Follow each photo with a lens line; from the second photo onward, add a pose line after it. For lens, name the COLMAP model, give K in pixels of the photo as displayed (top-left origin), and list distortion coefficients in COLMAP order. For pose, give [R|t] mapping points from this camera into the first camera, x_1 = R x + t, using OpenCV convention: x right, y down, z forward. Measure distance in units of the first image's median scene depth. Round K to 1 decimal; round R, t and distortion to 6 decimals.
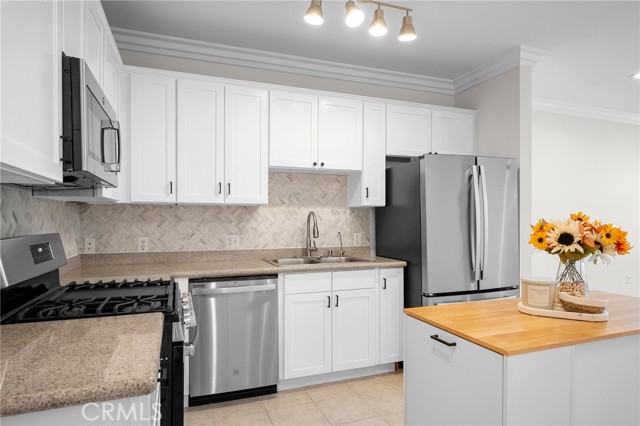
lens RADIAL K [[376.6, 0, 323.0], [0, 376.6, 219.6], [0, 0, 1]] dist [-0.005423, -0.000374]
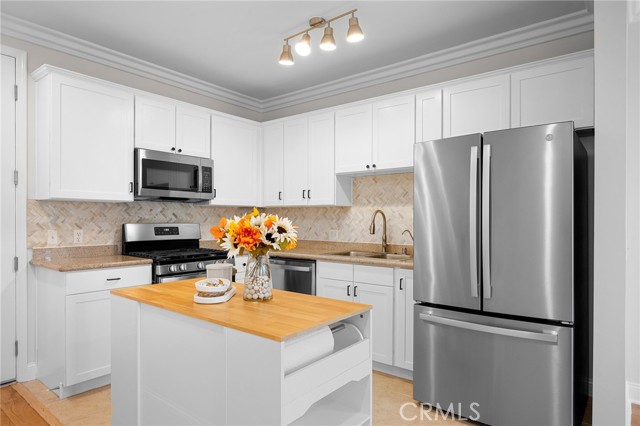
lens RADIAL K [[376.6, 0, 322.3], [0, 376.6, 221.0], [0, 0, 1]] dist [-0.005423, -0.000374]
pose [[0.516355, 0.008057, -0.856337, 0.883766], [-0.004568, 0.999967, 0.006654, 0.003991], [0.856362, 0.000476, 0.516375, 0.333460]]
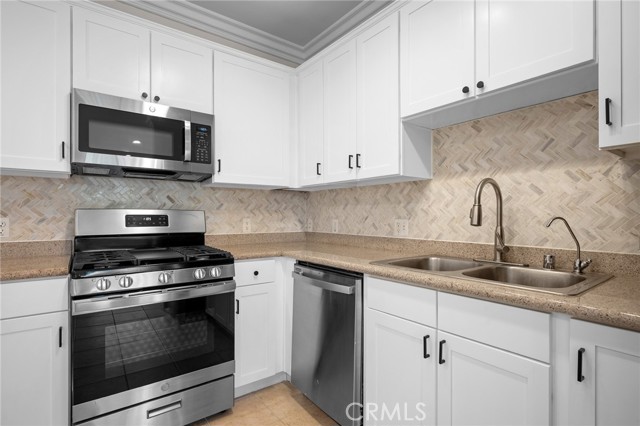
lens RADIAL K [[317.6, 0, 321.9], [0, 317.6, 216.4], [0, 0, 1]] dist [-0.001207, 0.000418]
pose [[0.286203, 0.003275, -0.958163, 0.373939], [0.000984, 0.999993, 0.003712, 0.034524], [0.958169, -0.002006, 0.286198, 0.695391]]
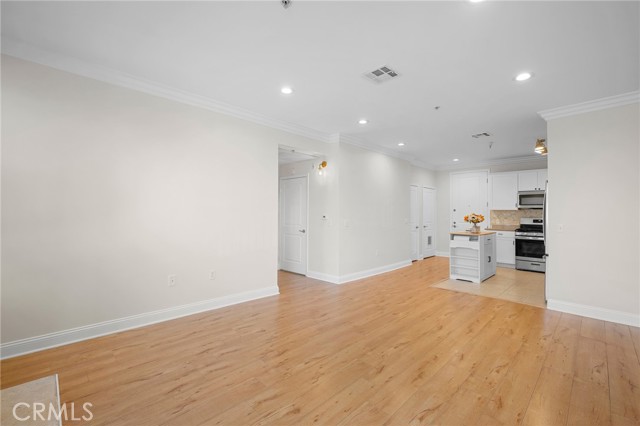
lens RADIAL K [[273.9, 0, 317.1], [0, 273.9, 209.7], [0, 0, 1]] dist [-0.005156, 0.000580]
pose [[-0.917225, -0.013889, -0.398128, 2.073185], [-0.008796, 0.999854, -0.014617, 0.003295], [0.398273, -0.009905, -0.917214, 1.808217]]
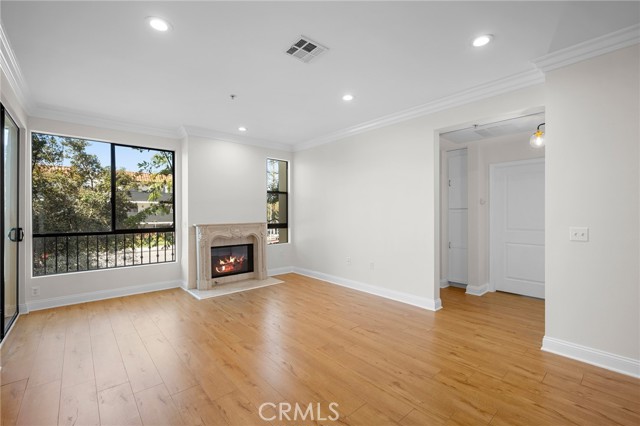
lens RADIAL K [[273.9, 0, 322.0], [0, 273.9, 211.8], [0, 0, 1]] dist [-0.005156, 0.000580]
pose [[-0.355338, 0.008694, 0.934697, 0.741158], [0.006007, 0.999957, -0.007017, -0.000669], [-0.934718, 0.003122, -0.355375, 1.290397]]
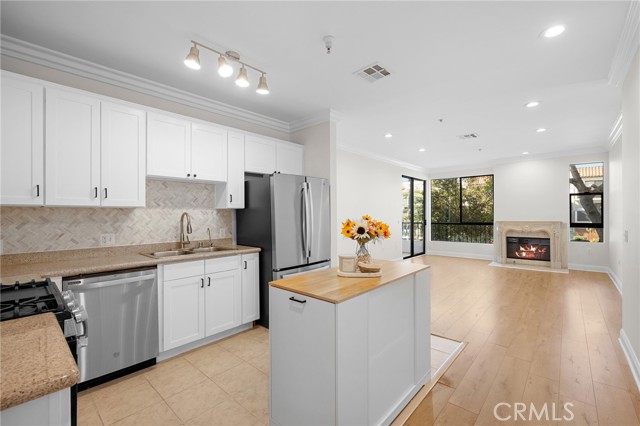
lens RADIAL K [[273.9, 0, 320.3], [0, 273.9, 212.4], [0, 0, 1]] dist [-0.005156, 0.000580]
pose [[0.891925, -0.002946, 0.452173, -0.044386], [0.007827, 0.999930, -0.008924, -0.011235], [-0.452115, 0.011499, 0.891886, -0.019394]]
